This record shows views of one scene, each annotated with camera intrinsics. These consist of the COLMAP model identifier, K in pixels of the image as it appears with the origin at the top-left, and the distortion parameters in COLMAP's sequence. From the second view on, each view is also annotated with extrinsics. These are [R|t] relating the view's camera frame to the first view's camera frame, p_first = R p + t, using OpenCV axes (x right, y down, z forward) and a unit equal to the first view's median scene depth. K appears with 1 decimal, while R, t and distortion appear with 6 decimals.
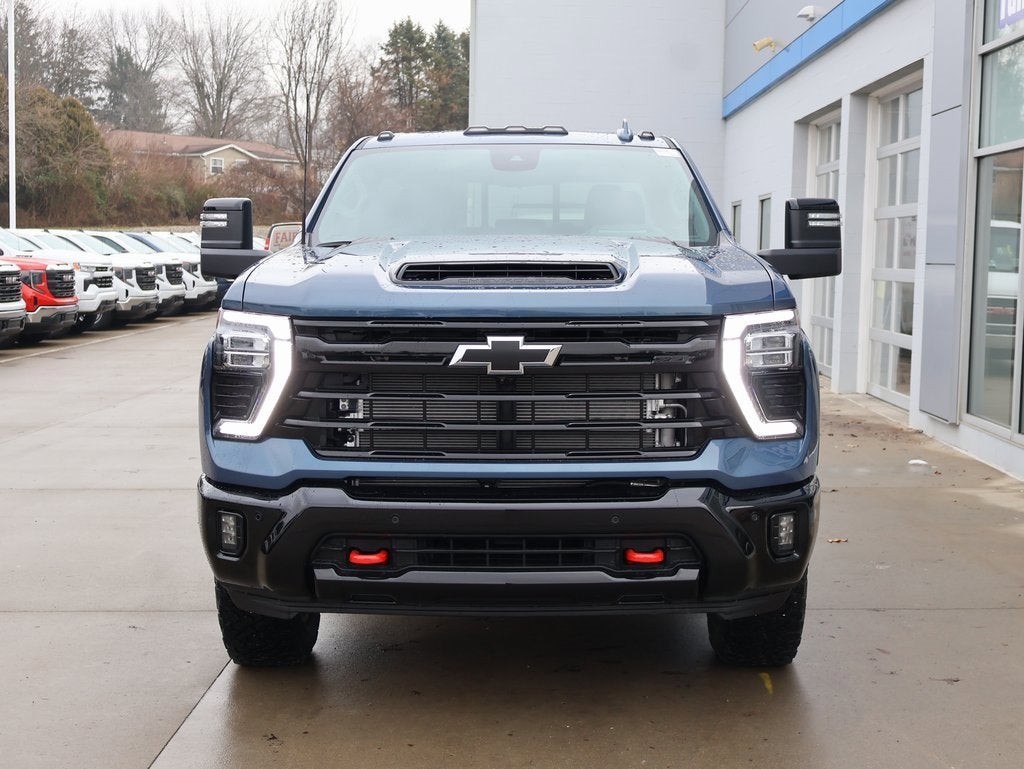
lens RADIAL K [[1558.9, 0, 514.0], [0, 1558.9, 383.7], [0, 0, 1]] dist [0.005110, -0.016656]
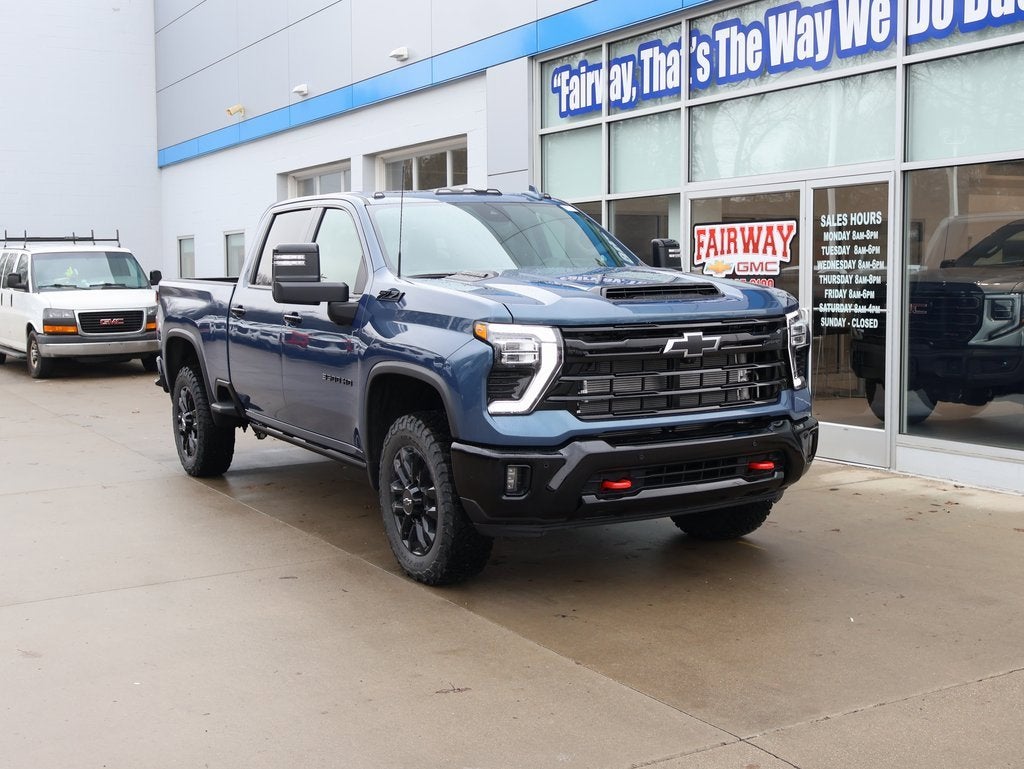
lens RADIAL K [[1292.0, 0, 511.7], [0, 1292.0, 383.9], [0, 0, 1]] dist [0.008599, -0.014110]
pose [[0.862286, -0.064652, 0.502278, -0.192550], [0.064348, 0.997766, 0.017960, -0.003293], [-0.502317, 0.016834, 0.864519, -0.005335]]
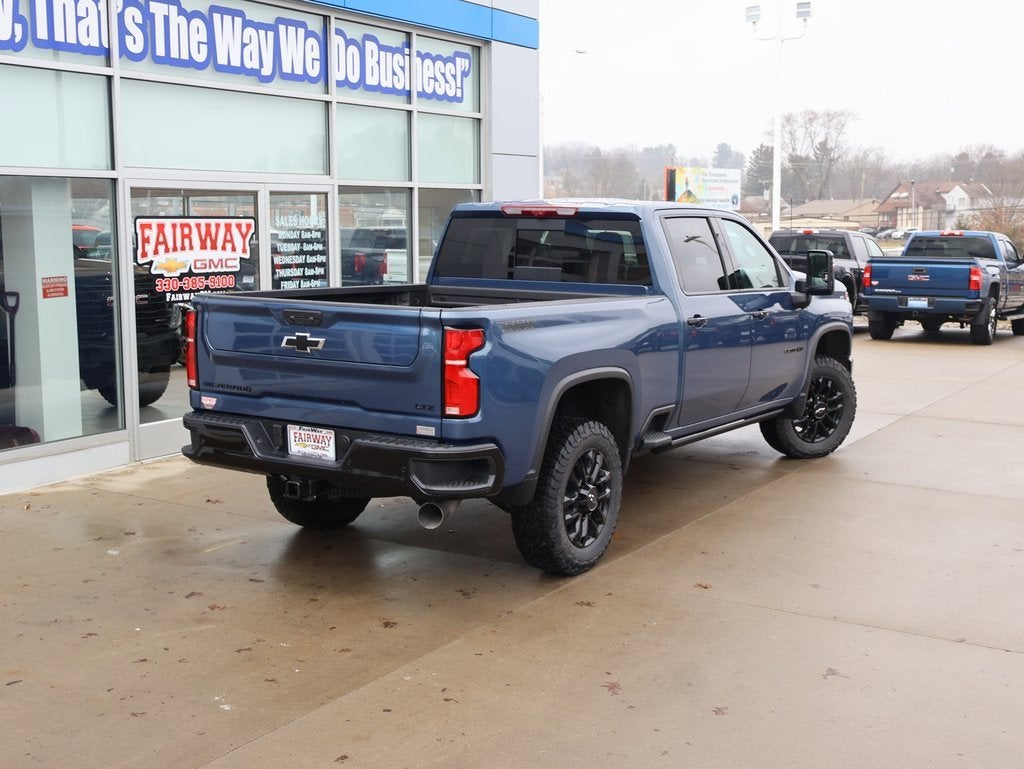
lens RADIAL K [[1292.0, 0, 511.7], [0, 1292.0, 383.9], [0, 0, 1]] dist [0.008599, -0.014110]
pose [[-0.860971, -0.078082, 0.502626, -0.207856], [0.032083, 0.977844, 0.206862, -0.093621], [-0.507642, 0.194228, -0.839390, 0.803013]]
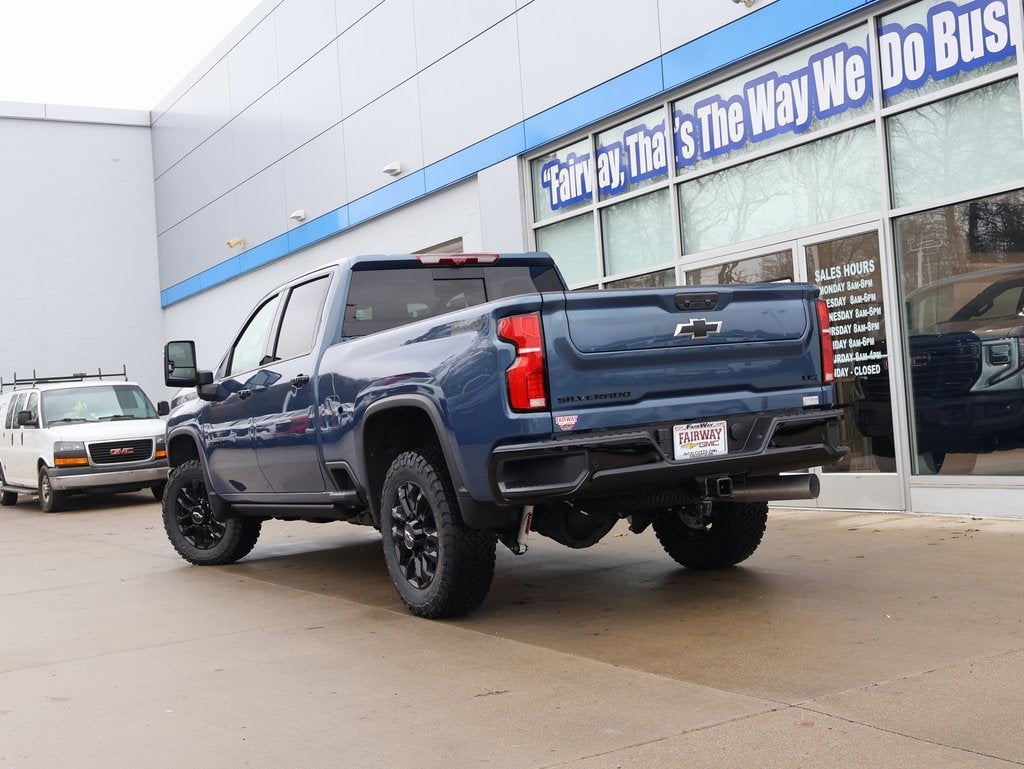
lens RADIAL K [[1273.1, 0, 510.5], [0, 1273.1, 384.6], [0, 0, 1]] dist [0.002801, -0.010737]
pose [[0.858515, -0.062378, 0.508981, -0.196781], [0.125693, 0.987892, -0.090940, 0.023728], [-0.497146, 0.142049, 0.855960, 0.000566]]
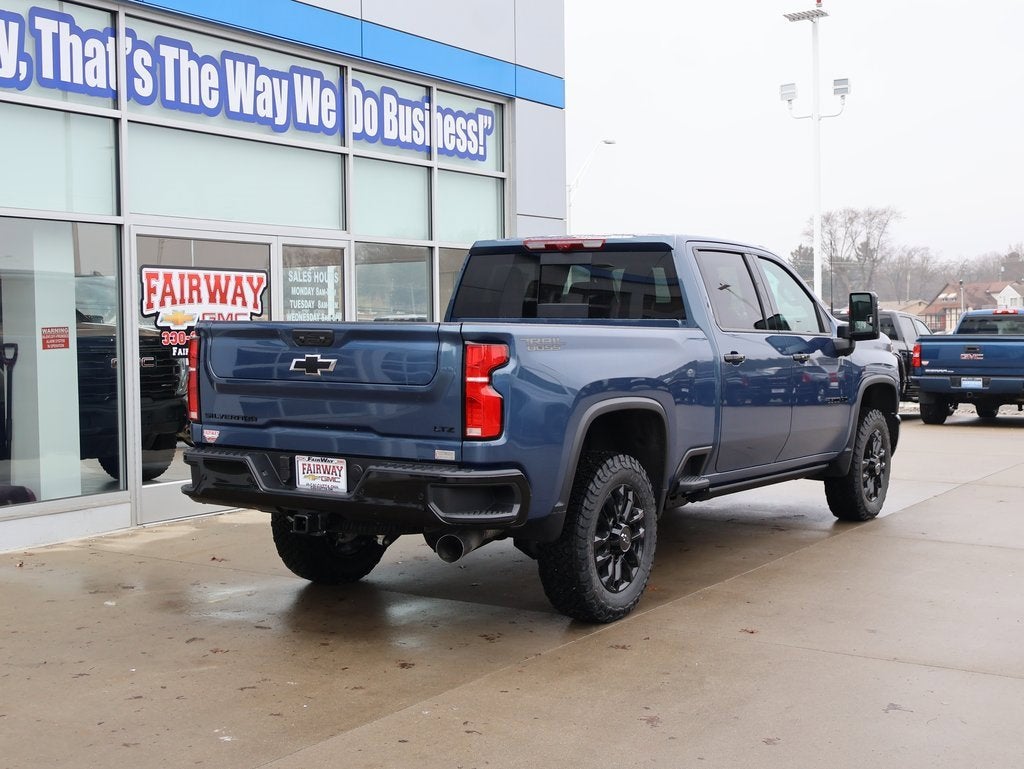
lens RADIAL K [[1365.2, 0, 512.5], [0, 1365.2, 384.8], [0, 0, 1]] dist [0.003152, 0.002566]
pose [[-0.851062, -0.028272, 0.524304, -0.206714], [0.042710, 0.991513, 0.122793, -0.070625], [-0.523326, 0.126897, -0.842631, 0.801718]]
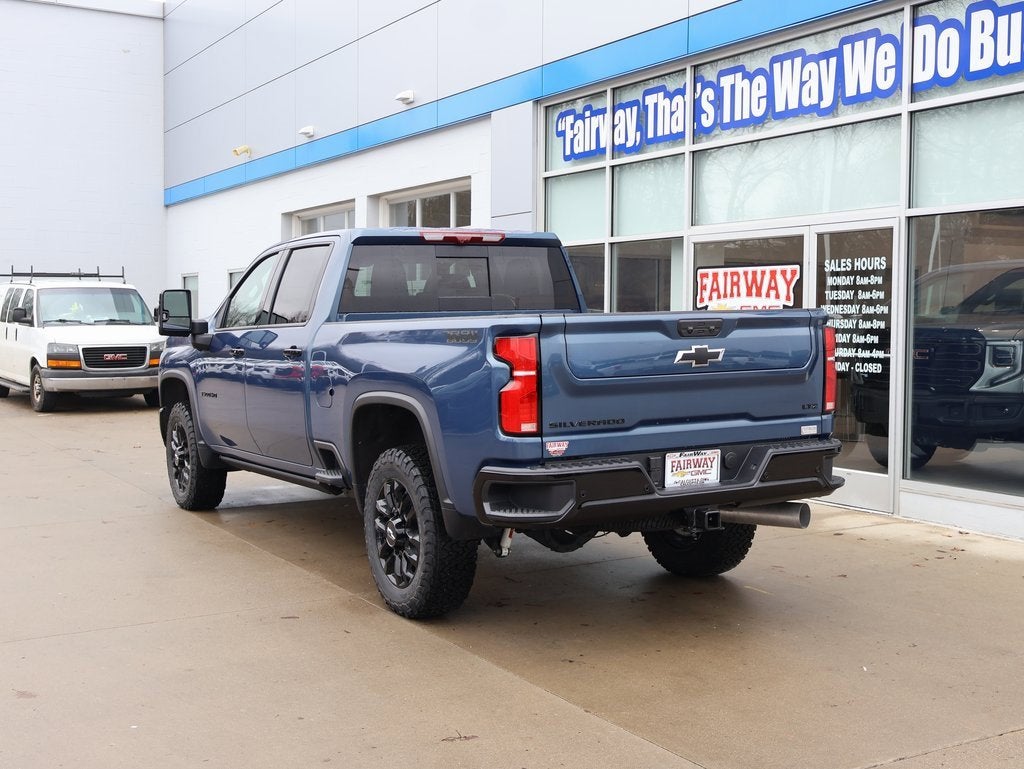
lens RADIAL K [[1268.6, 0, 511.7], [0, 1268.6, 384.4], [0, 0, 1]] dist [0.005252, -0.010140]
pose [[0.860973, -0.037565, 0.507262, -0.190764], [0.051173, 0.998606, -0.012905, -0.003277], [-0.506070, 0.037069, 0.861696, 0.004250]]
